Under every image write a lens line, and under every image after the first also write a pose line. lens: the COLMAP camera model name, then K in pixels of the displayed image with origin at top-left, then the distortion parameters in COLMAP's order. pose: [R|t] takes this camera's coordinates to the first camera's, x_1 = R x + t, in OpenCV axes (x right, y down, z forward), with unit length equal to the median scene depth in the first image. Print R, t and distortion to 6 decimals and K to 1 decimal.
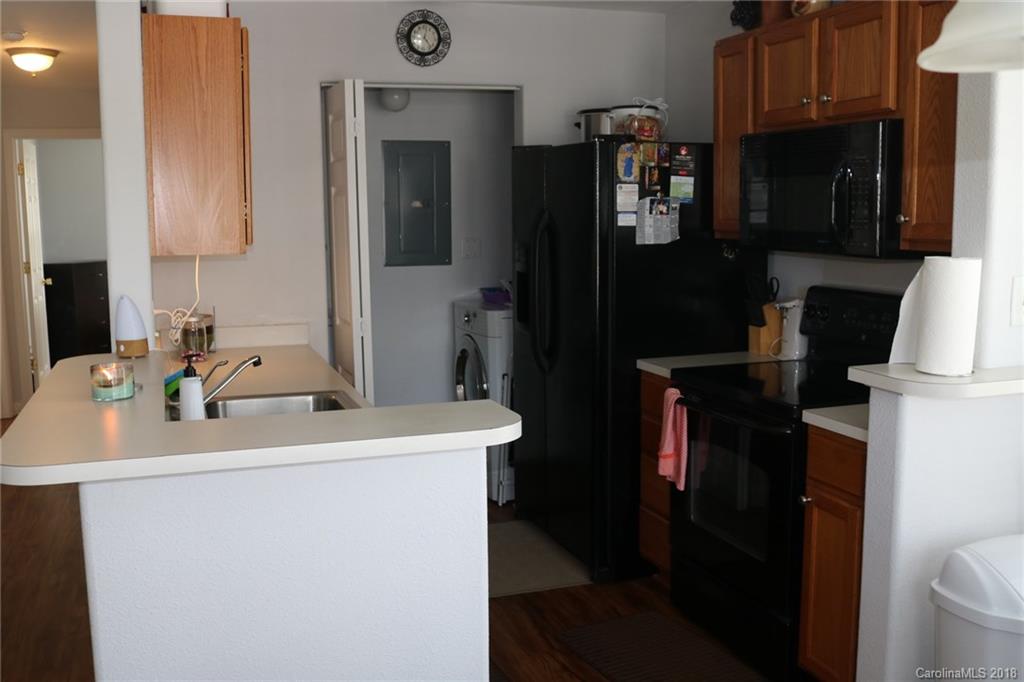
lens RADIAL K [[997.9, 0, 512.0], [0, 997.9, 341.0], [0, 0, 1]] dist [-0.143688, 0.139380]
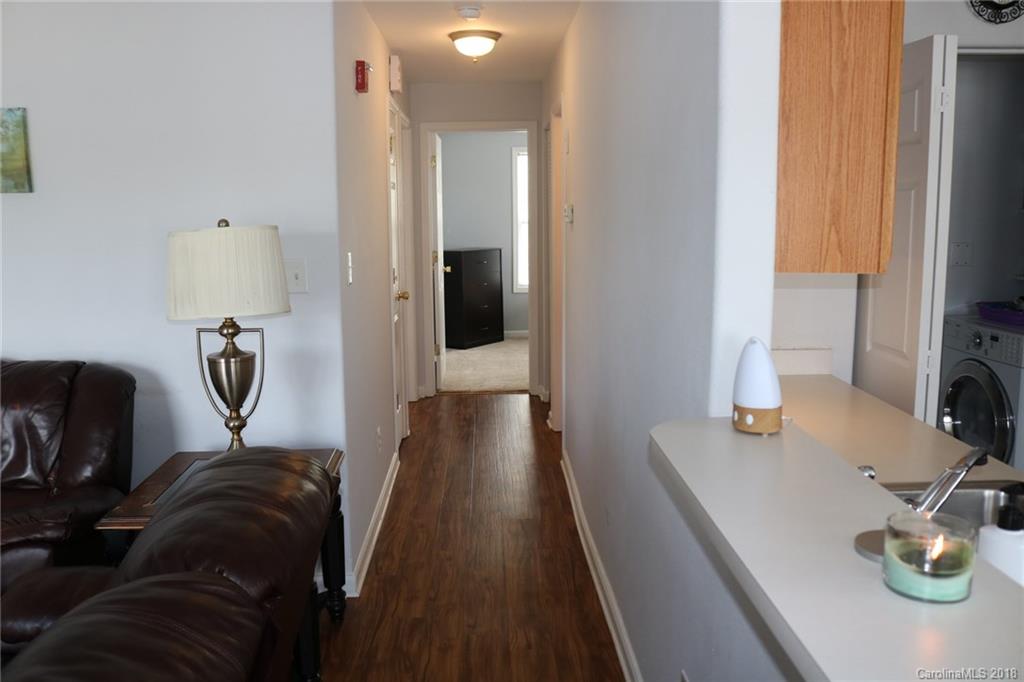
lens RADIAL K [[842.1, 0, 511.2], [0, 842.1, 335.7], [0, 0, 1]] dist [-0.155191, 0.130376]
pose [[0.953713, 0.048208, -0.296828, -0.295412], [-0.040536, 0.998667, 0.031951, -0.045100], [0.297972, -0.018440, 0.954396, 0.325446]]
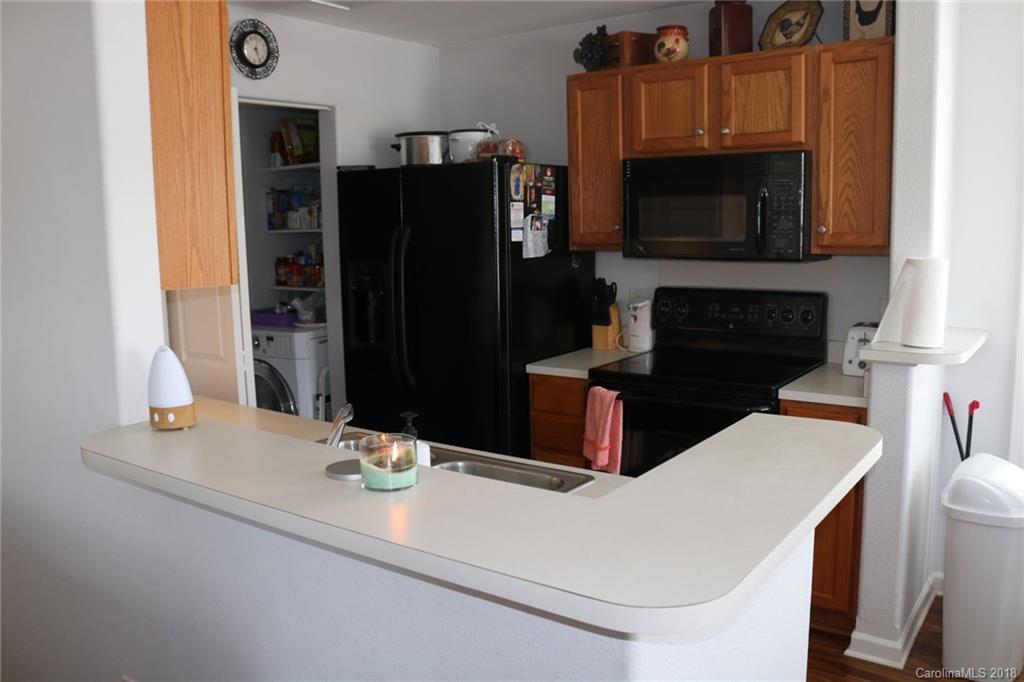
lens RADIAL K [[842.1, 0, 511.2], [0, 842.1, 335.7], [0, 0, 1]] dist [-0.155191, 0.130376]
pose [[0.823417, -0.084814, 0.561062, -0.403400], [0.088288, 0.995874, 0.020971, -0.033967], [-0.560526, 0.032267, 0.827508, 0.257165]]
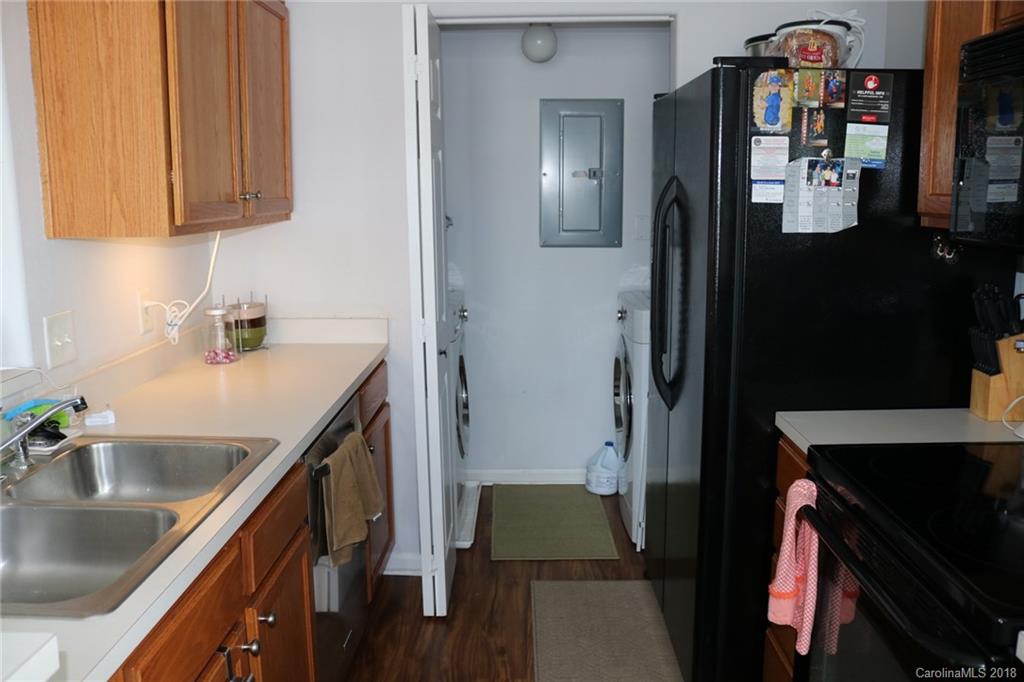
lens RADIAL K [[842.1, 0, 511.2], [0, 842.1, 335.7], [0, 0, 1]] dist [-0.155191, 0.130376]
pose [[0.937033, 0.063792, -0.343366, 0.148178], [-0.048673, 0.997435, 0.052479, -0.051204], [0.345833, -0.032462, 0.937734, 0.446215]]
